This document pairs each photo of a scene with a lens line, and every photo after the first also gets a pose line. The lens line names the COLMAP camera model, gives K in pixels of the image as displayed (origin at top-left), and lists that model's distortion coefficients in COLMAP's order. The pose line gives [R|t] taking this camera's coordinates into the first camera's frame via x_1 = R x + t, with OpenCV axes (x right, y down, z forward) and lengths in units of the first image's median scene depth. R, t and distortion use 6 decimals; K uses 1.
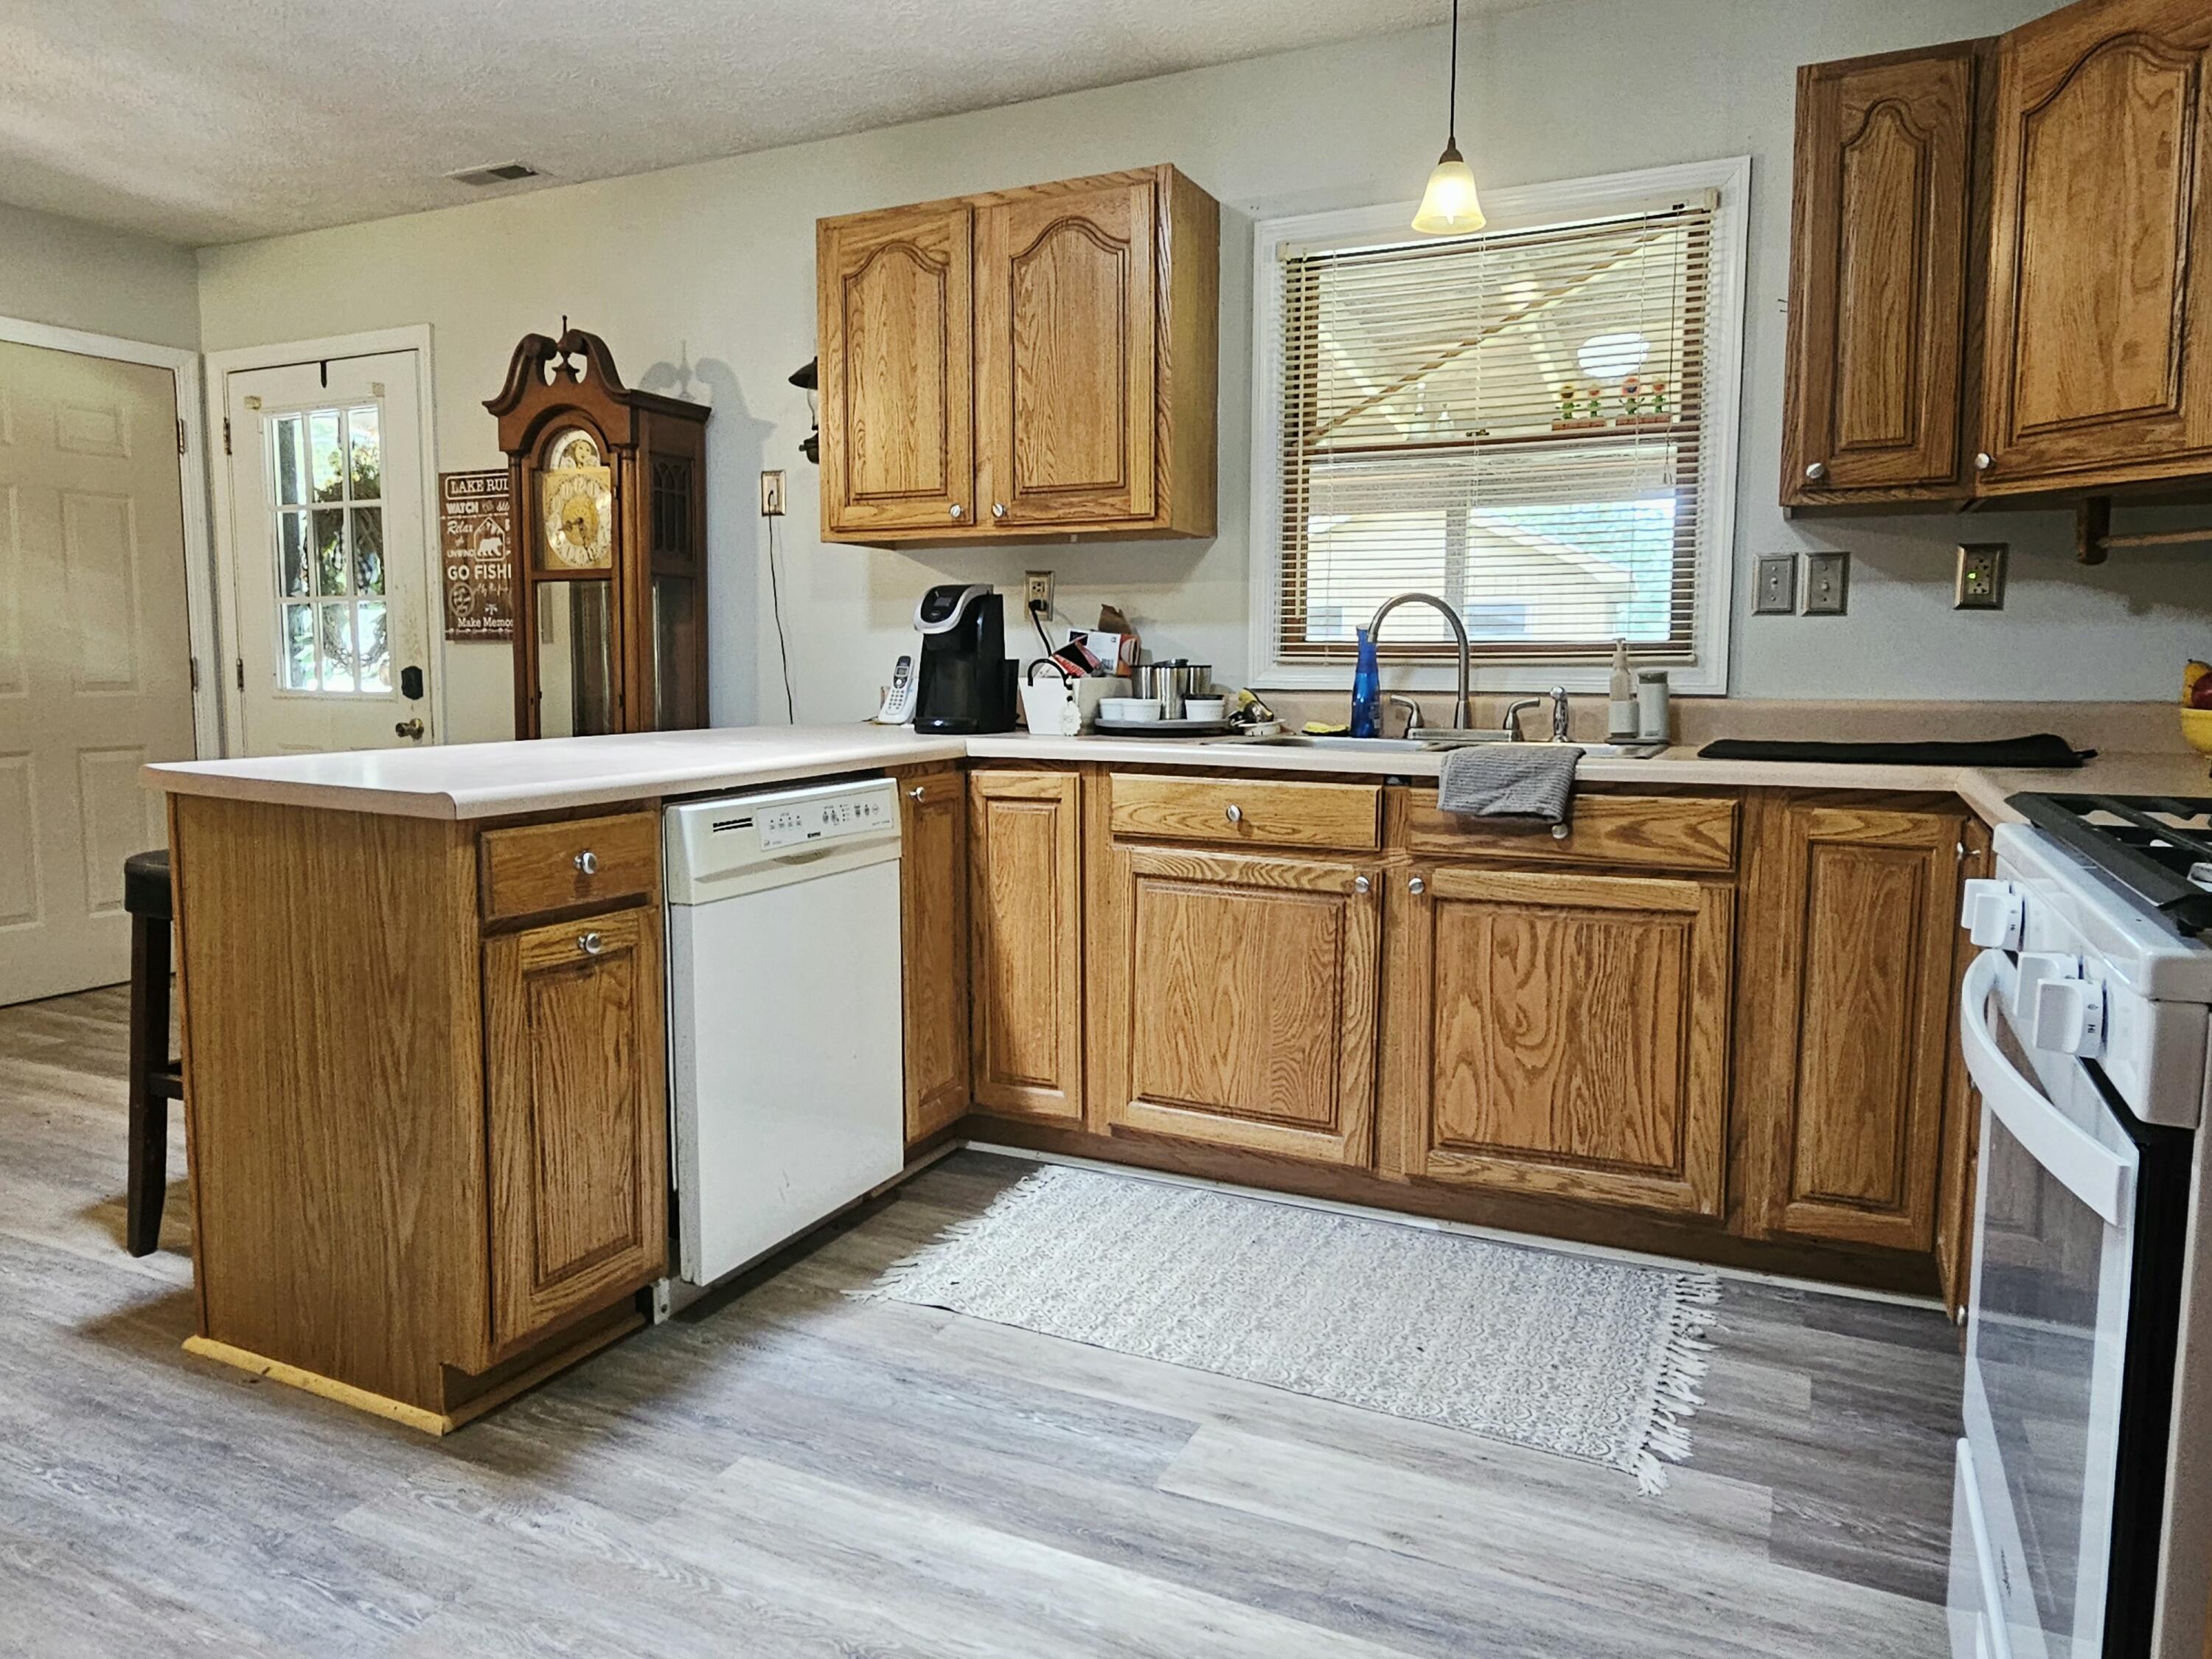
lens RADIAL K [[1482.3, 0, 1104.2], [0, 1482.3, 813.6], [0, 0, 1]] dist [-0.003181, -0.001087]
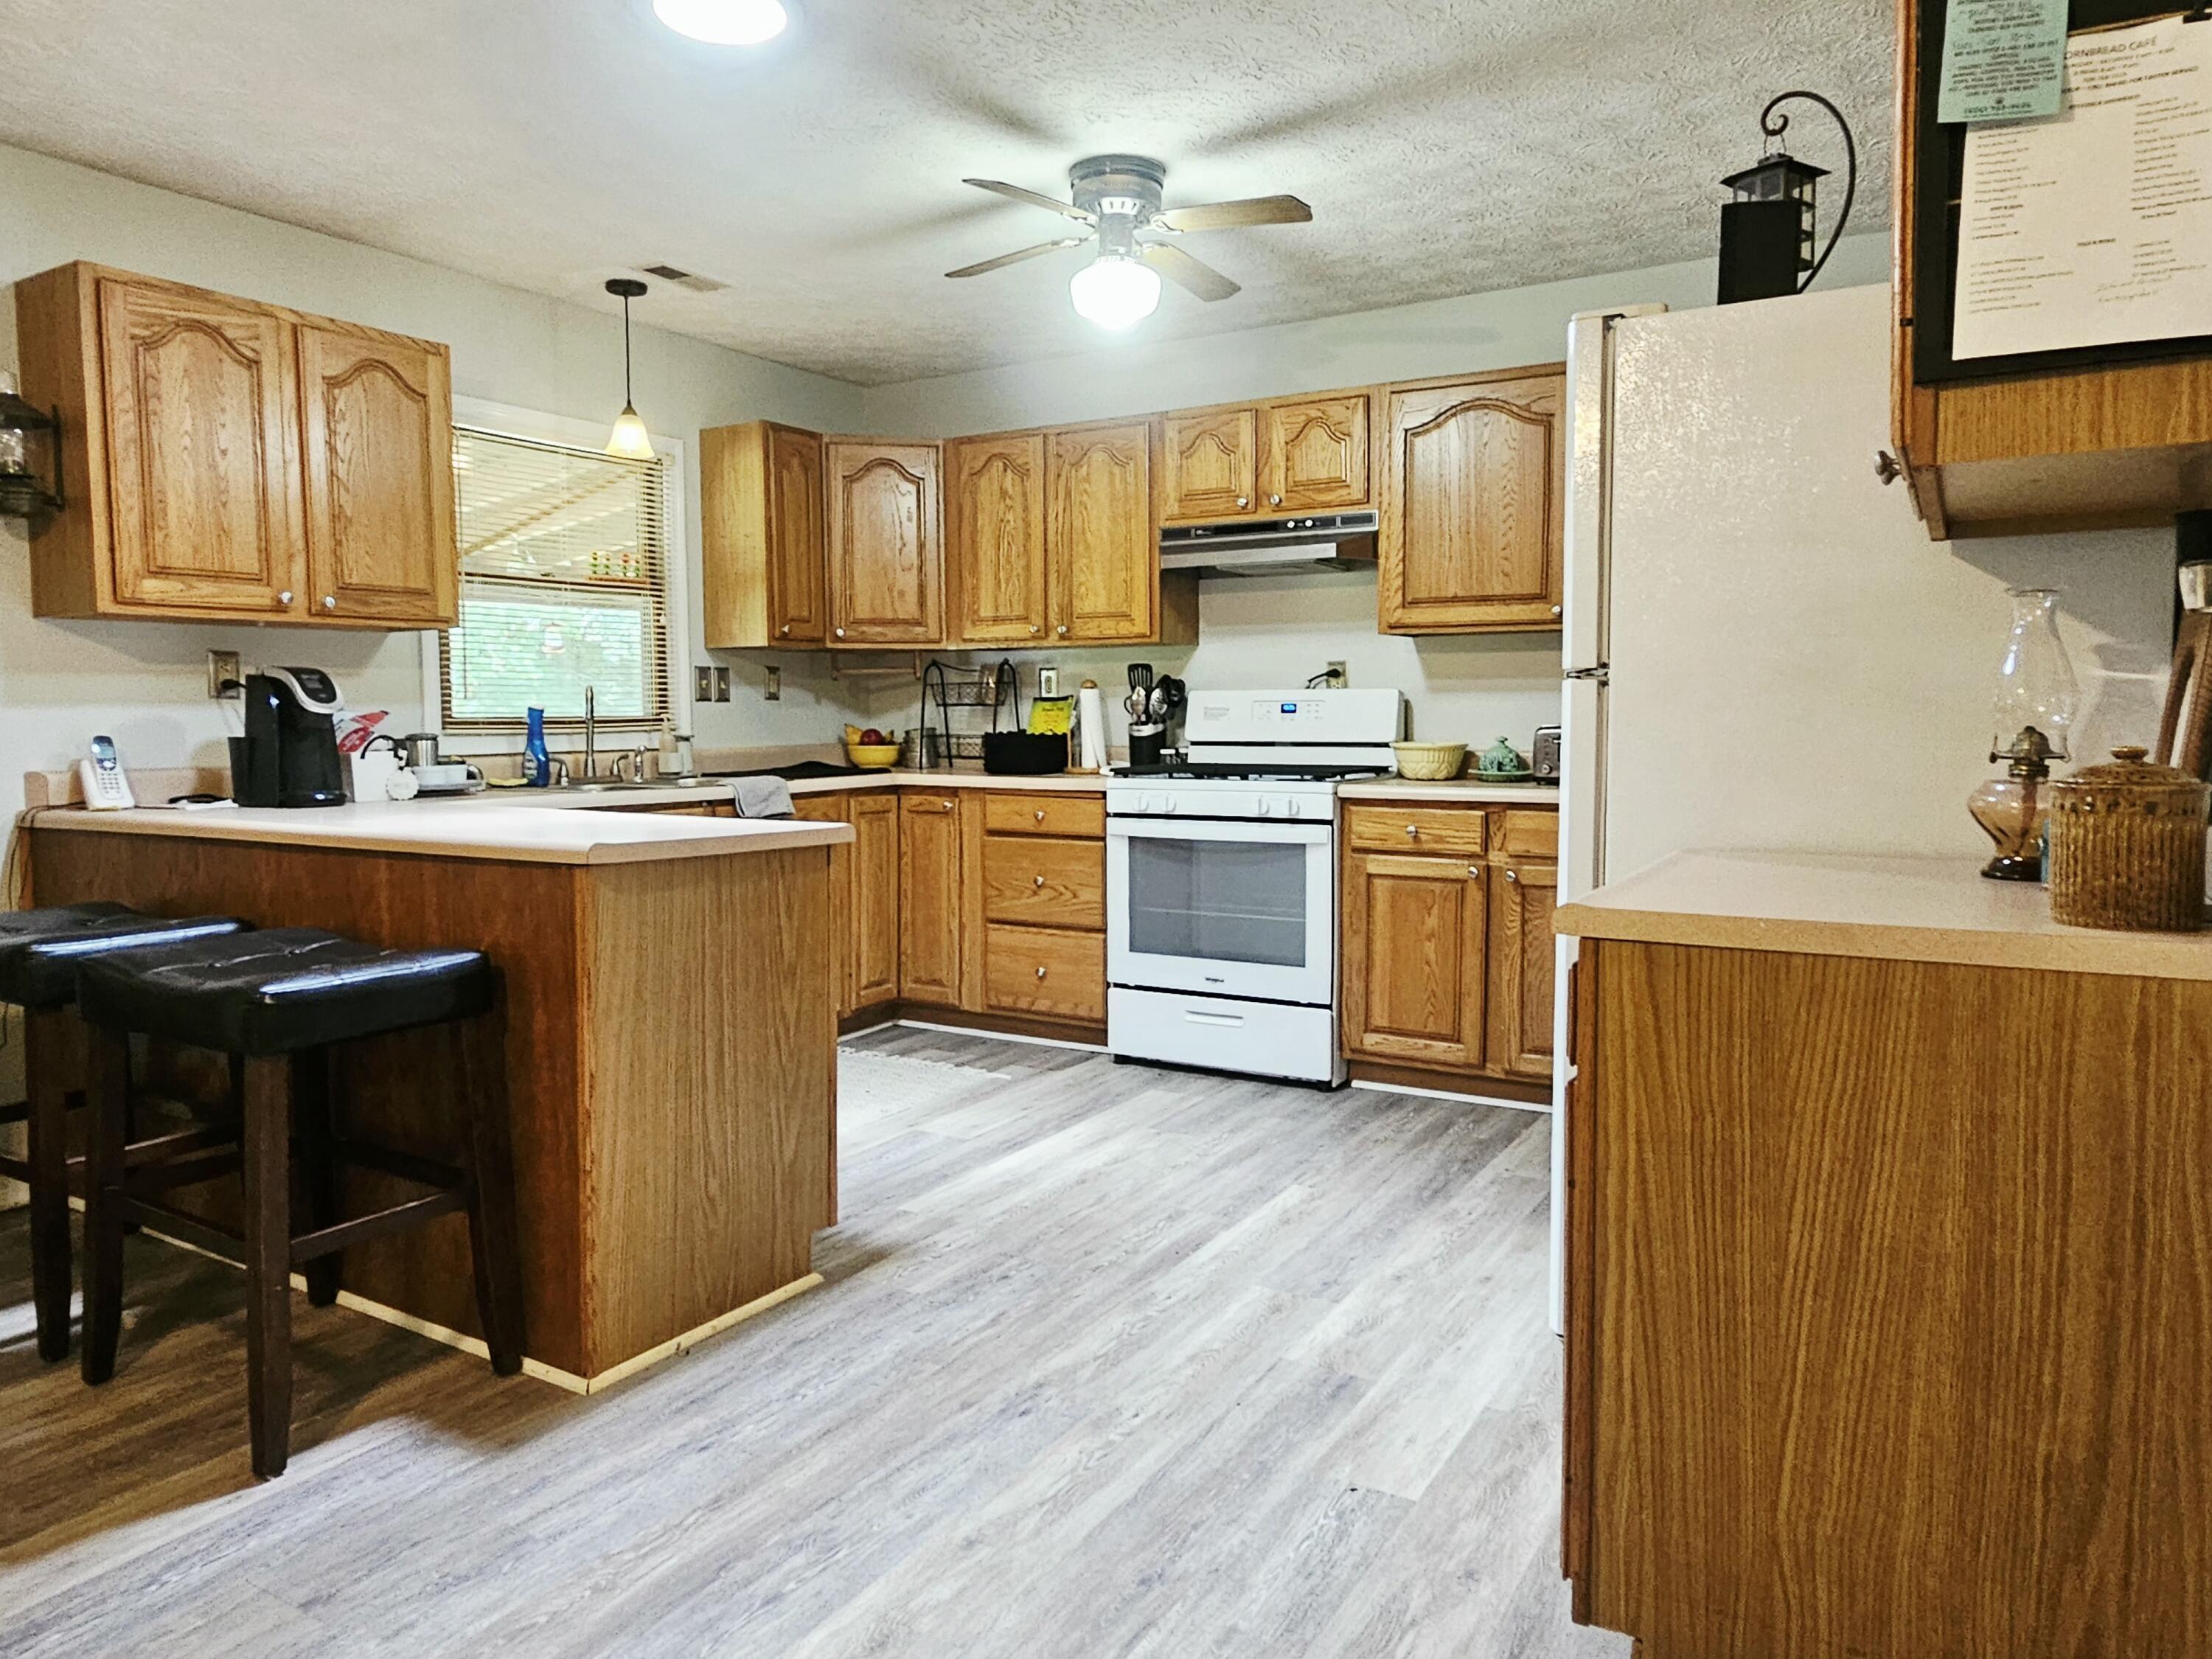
lens RADIAL K [[1478.0, 0, 1074.1], [0, 1478.0, 825.0], [0, 0, 1]] dist [-0.000736, 0.000506]
pose [[0.097402, -0.079318, 0.992079, -1.632470], [0.110955, 0.991470, 0.068376, -0.077295], [-0.989041, 0.103417, 0.105372, 0.513112]]
